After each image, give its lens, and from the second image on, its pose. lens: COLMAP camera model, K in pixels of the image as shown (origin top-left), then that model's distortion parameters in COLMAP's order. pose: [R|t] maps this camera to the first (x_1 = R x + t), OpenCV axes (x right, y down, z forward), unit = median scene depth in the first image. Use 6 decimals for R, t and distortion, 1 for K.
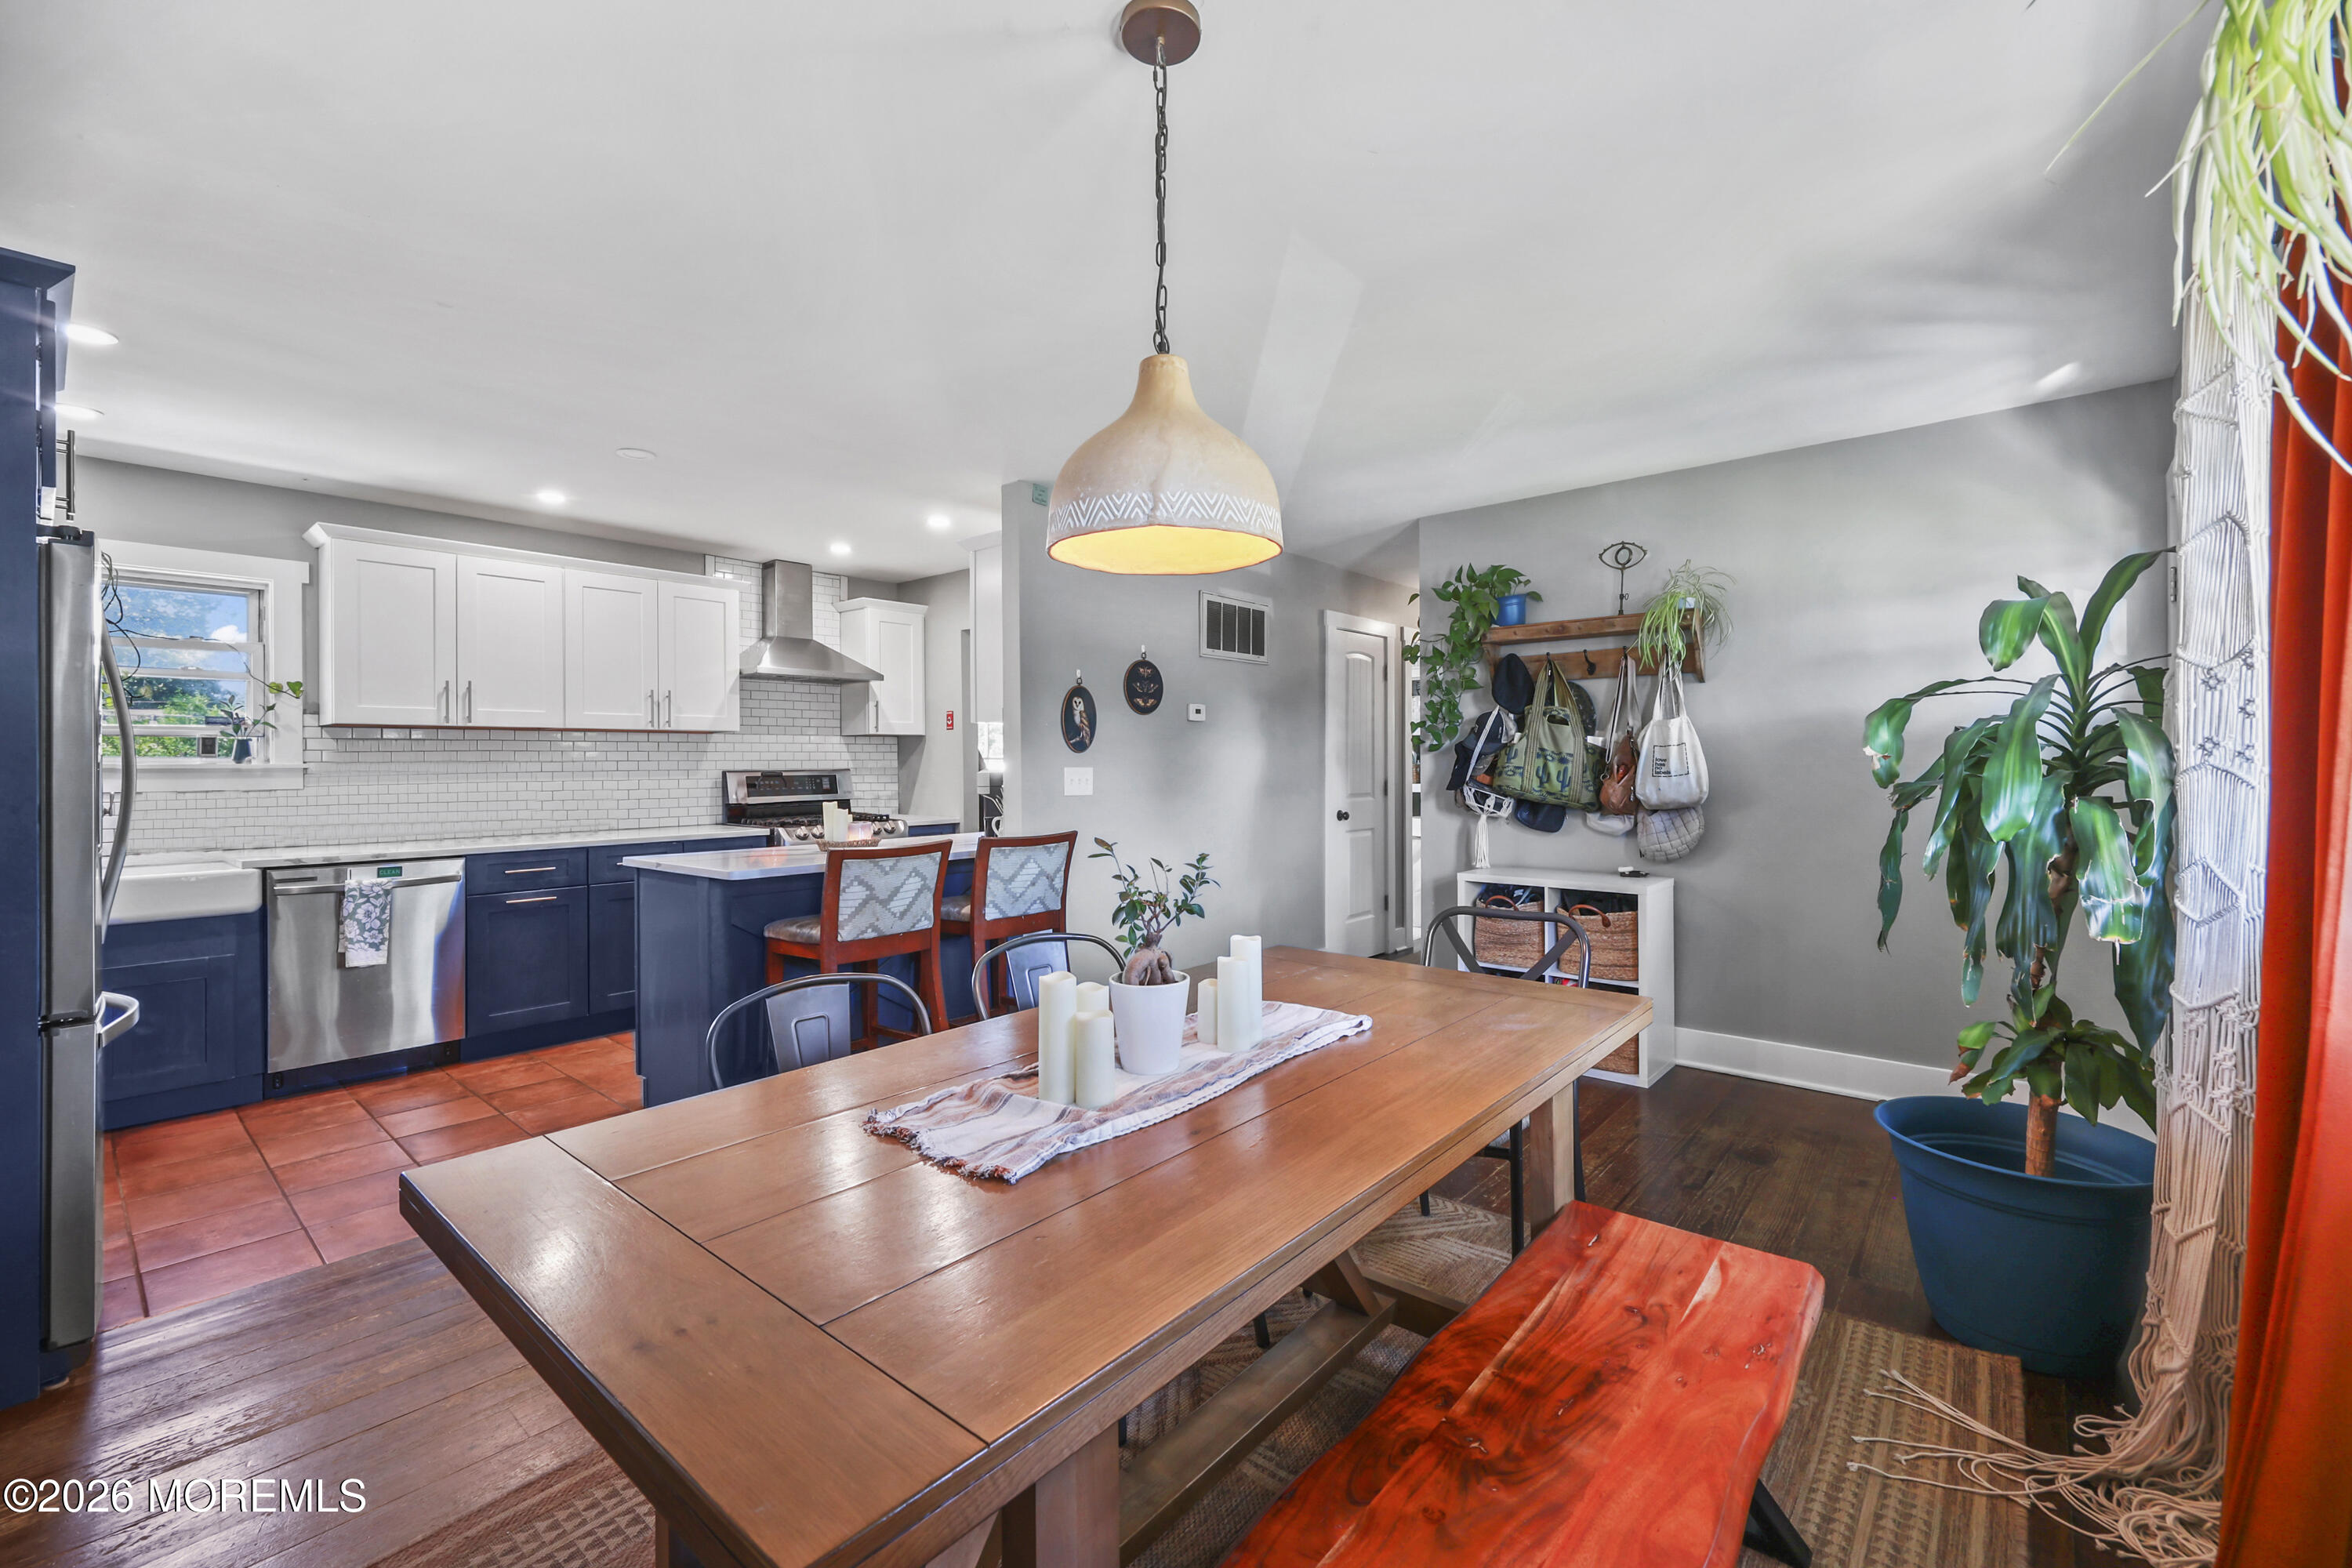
lens RADIAL K [[970.0, 0, 1182.4], [0, 970.0, 761.9], [0, 0, 1]] dist [-0.002889, 0.001523]
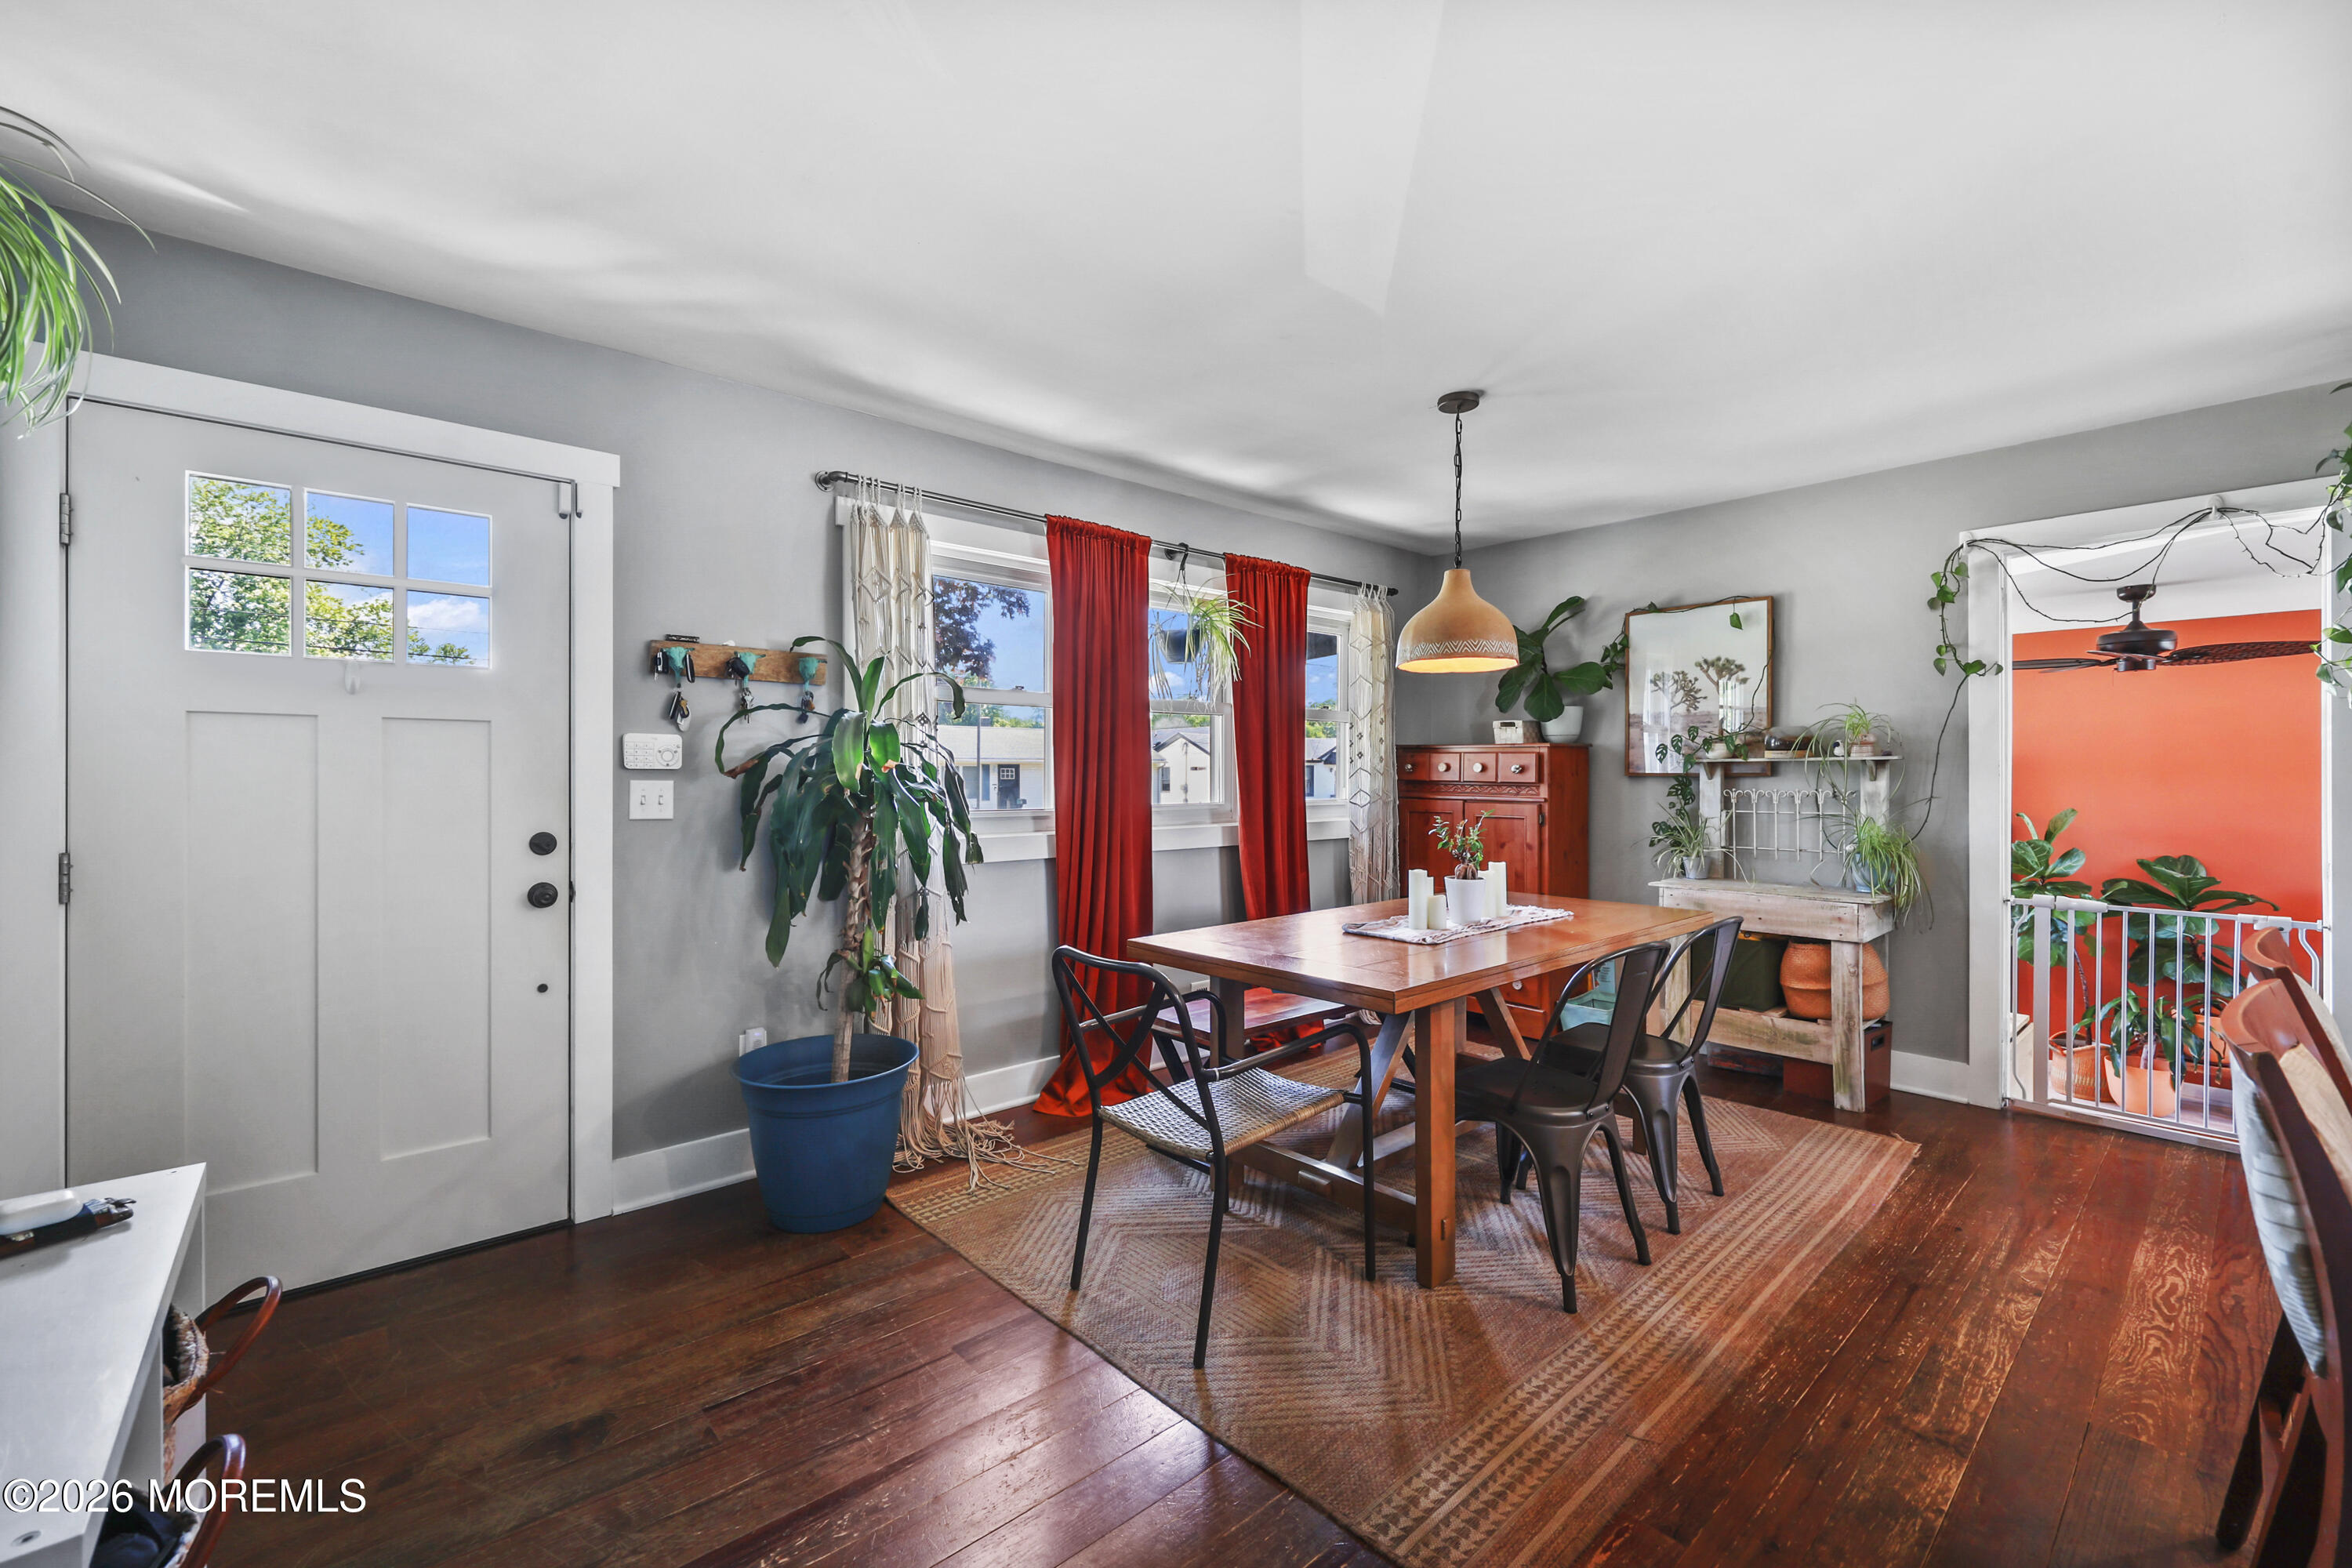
lens RADIAL K [[970.0, 0, 1173.4], [0, 970.0, 775.2], [0, 0, 1]] dist [-0.002889, 0.001523]
pose [[-0.989284, 0.006162, 0.145876, 0.101085], [0.005526, 0.999973, -0.004762, 0.004887], [-0.145902, -0.003905, -0.989291, 1.106223]]
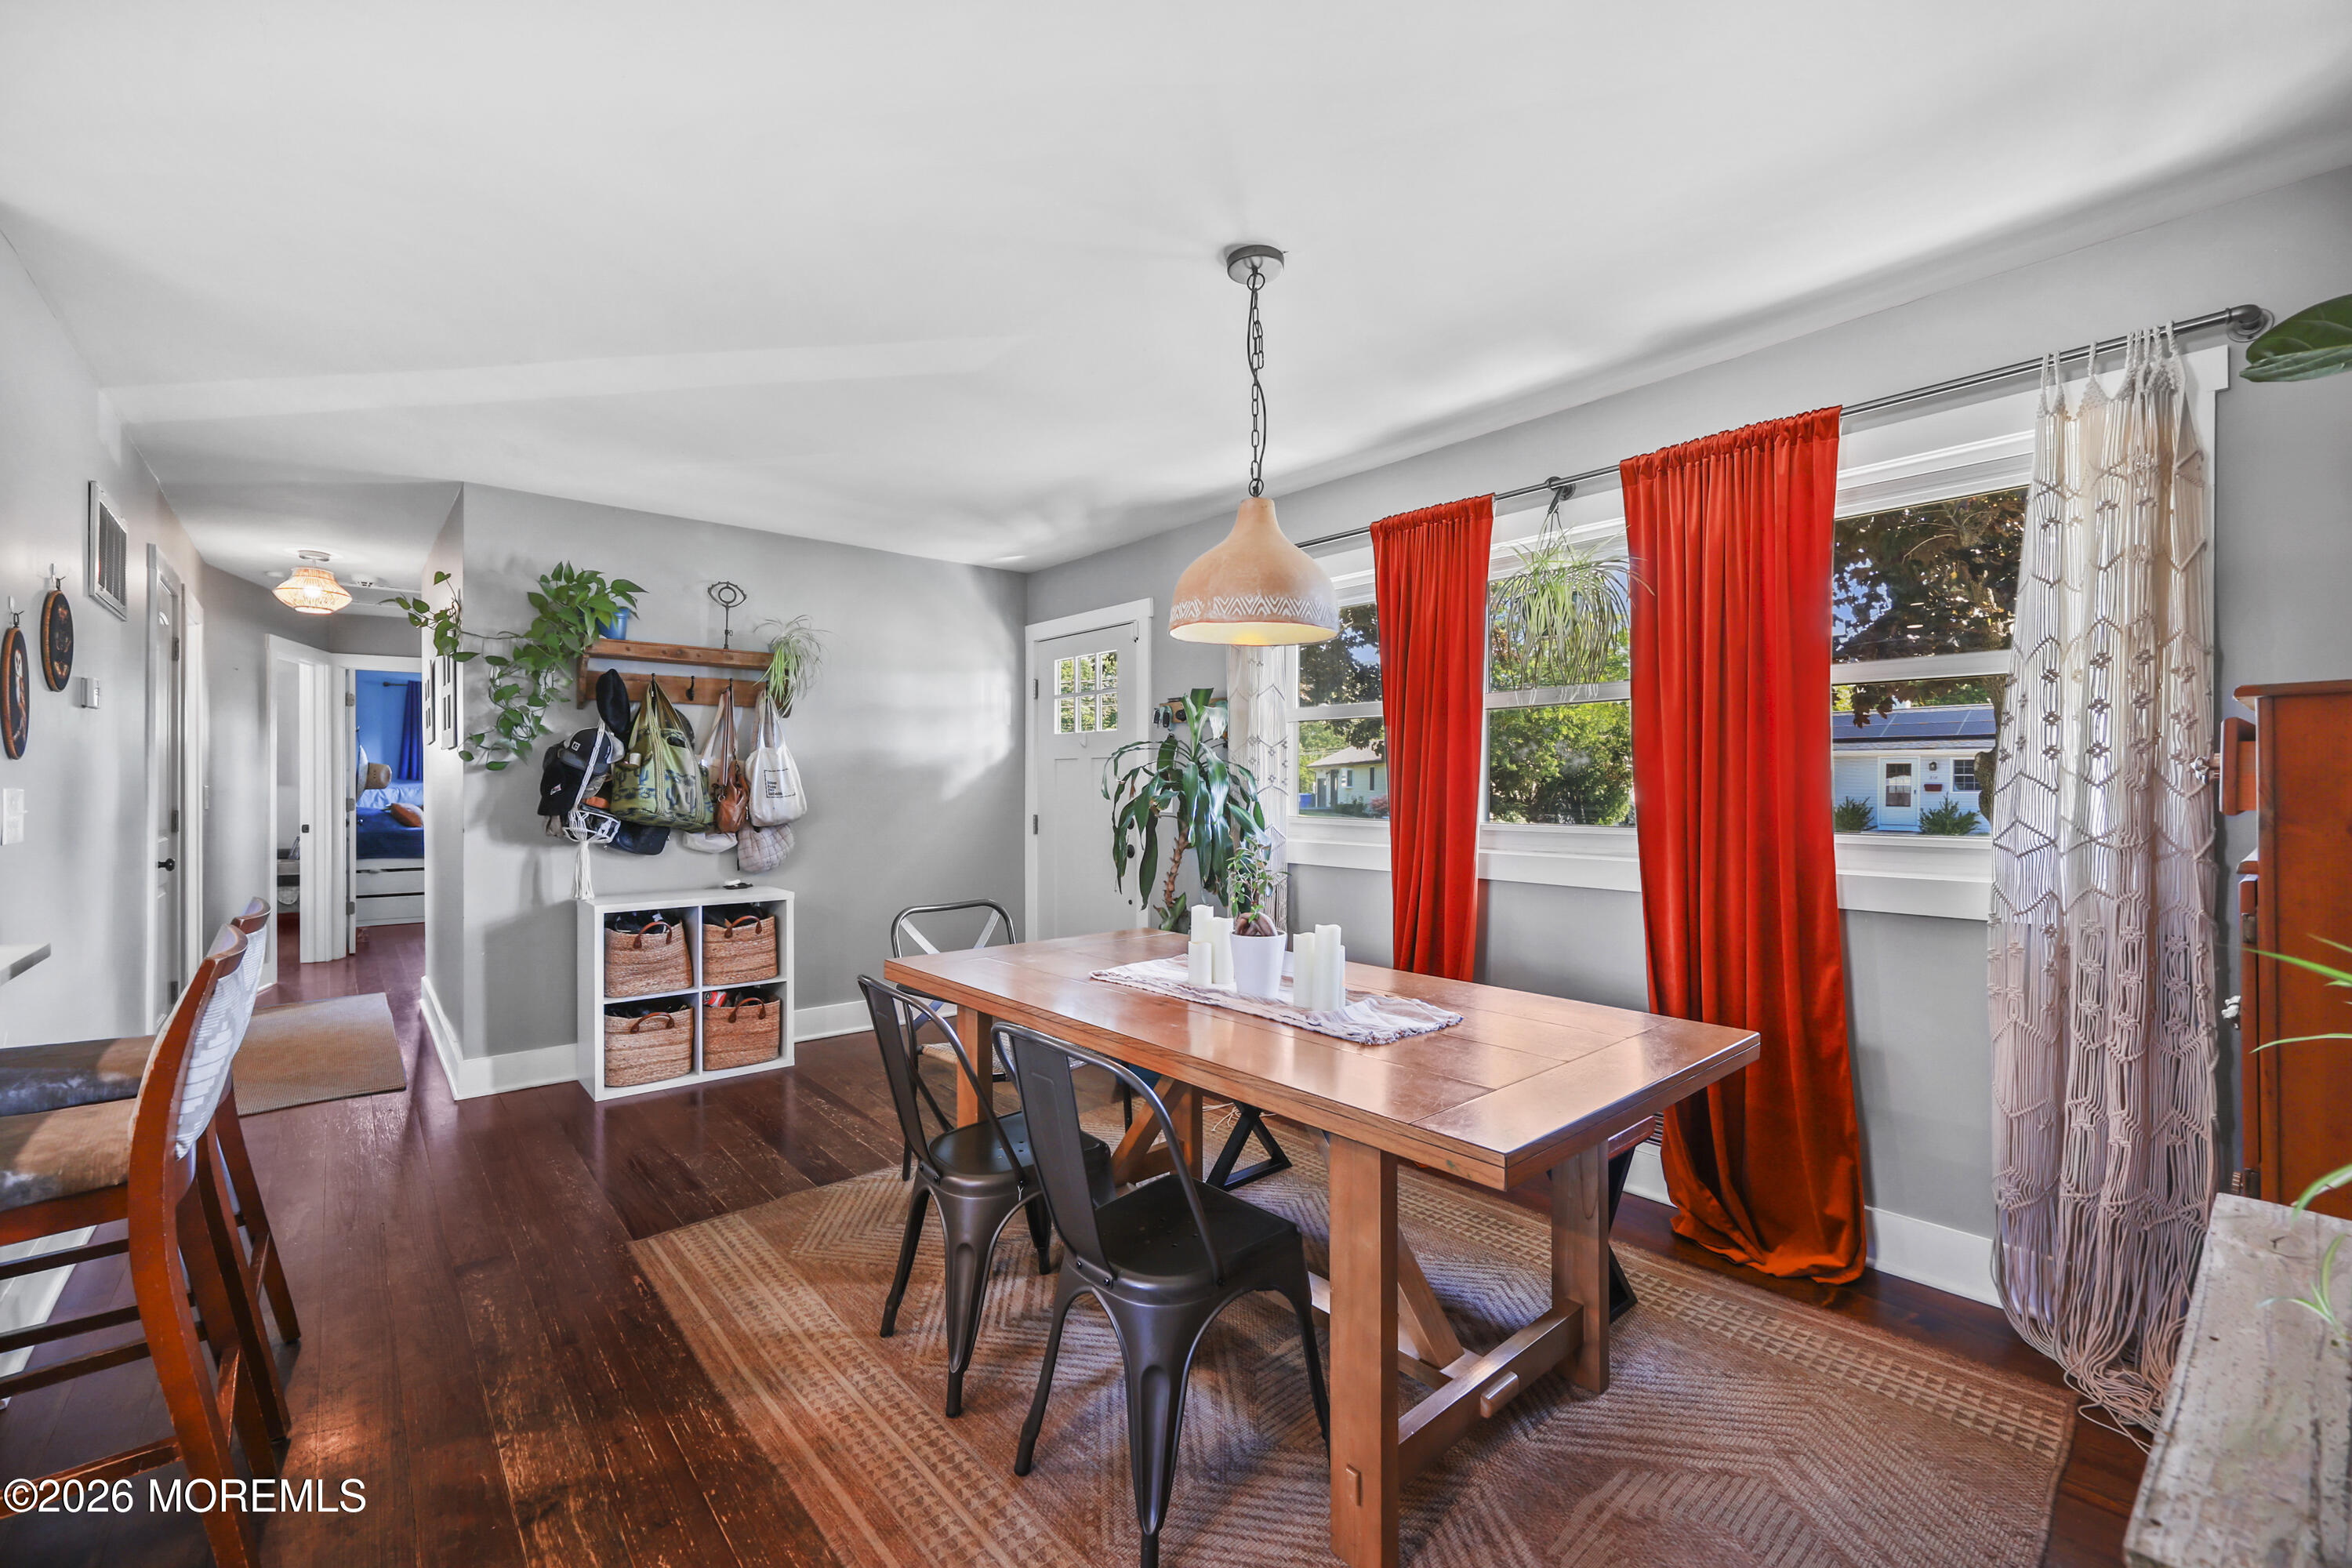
lens RADIAL K [[970.0, 0, 1181.9], [0, 970.0, 778.9], [0, 0, 1]] dist [-0.002889, 0.001523]
pose [[0.150302, 0.010488, 0.988584, -0.524487], [-0.002635, 0.999944, -0.010208, 0.003586], [-0.988637, -0.001070, 0.150321, 0.318986]]
